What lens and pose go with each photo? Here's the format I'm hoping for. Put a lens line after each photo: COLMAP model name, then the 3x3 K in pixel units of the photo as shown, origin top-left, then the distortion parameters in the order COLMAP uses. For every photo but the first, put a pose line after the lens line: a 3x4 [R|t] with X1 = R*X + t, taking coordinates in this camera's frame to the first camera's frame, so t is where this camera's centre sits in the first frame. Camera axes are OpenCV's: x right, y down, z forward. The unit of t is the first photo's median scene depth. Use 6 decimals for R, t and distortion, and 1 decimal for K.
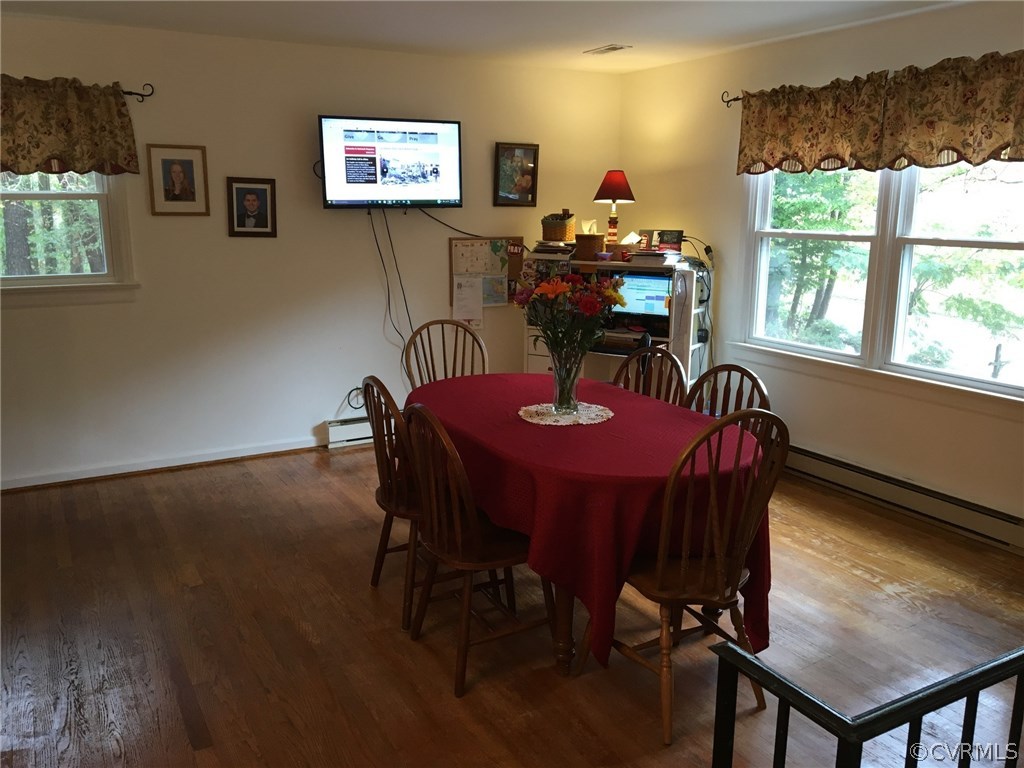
lens RADIAL K [[855.2, 0, 519.0], [0, 855.2, 385.5], [0, 0, 1]] dist [0.093249, -0.137954]
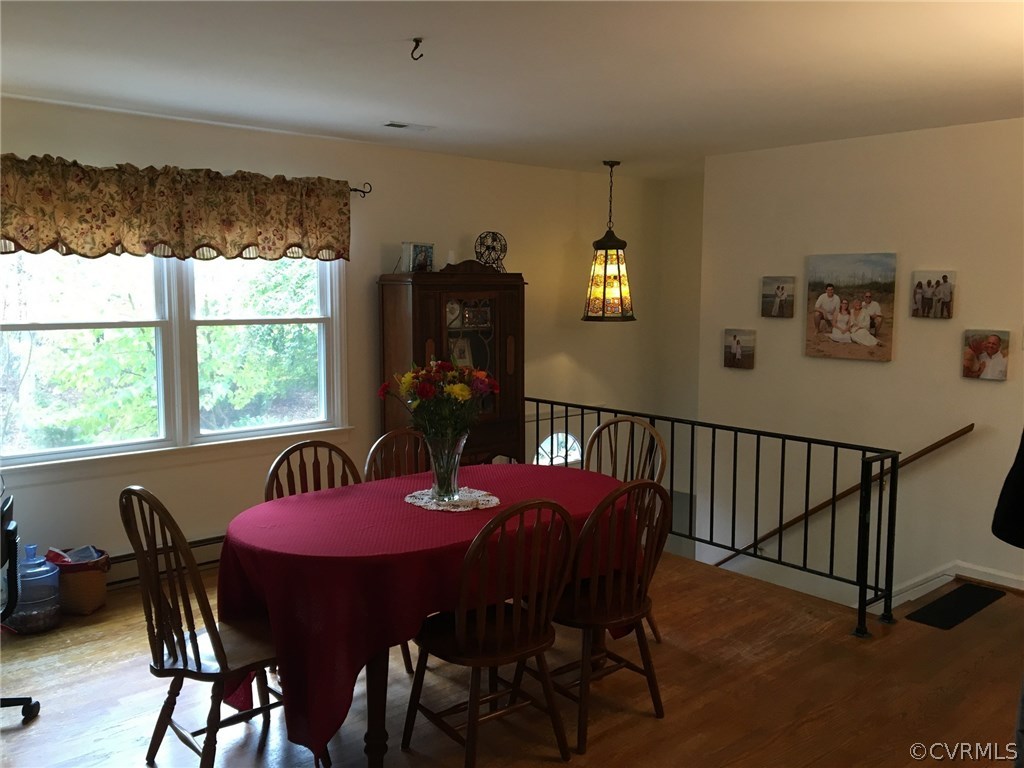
lens RADIAL K [[855.2, 0, 512.2], [0, 855.2, 384.8], [0, 0, 1]] dist [0.093249, -0.137954]
pose [[-0.190891, -0.121632, 0.974046, -0.667127], [0.198601, 0.966986, 0.159672, -0.177842], [-0.961311, 0.223927, -0.160433, 0.770712]]
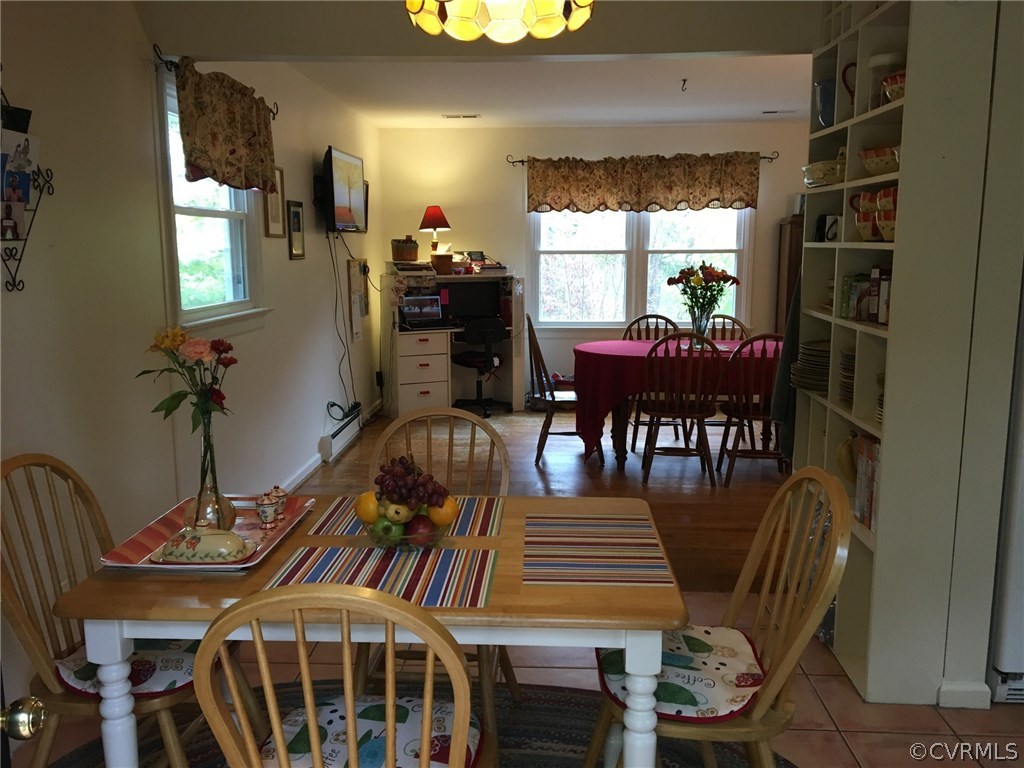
lens RADIAL K [[855.2, 0, 510.5], [0, 855.2, 377.9], [0, 0, 1]] dist [0.093249, -0.137954]
pose [[0.546345, -0.135259, 0.826567, -1.129737], [0.181807, 0.982495, 0.040604, -0.035403], [-0.817590, 0.128092, 0.561372, 0.268276]]
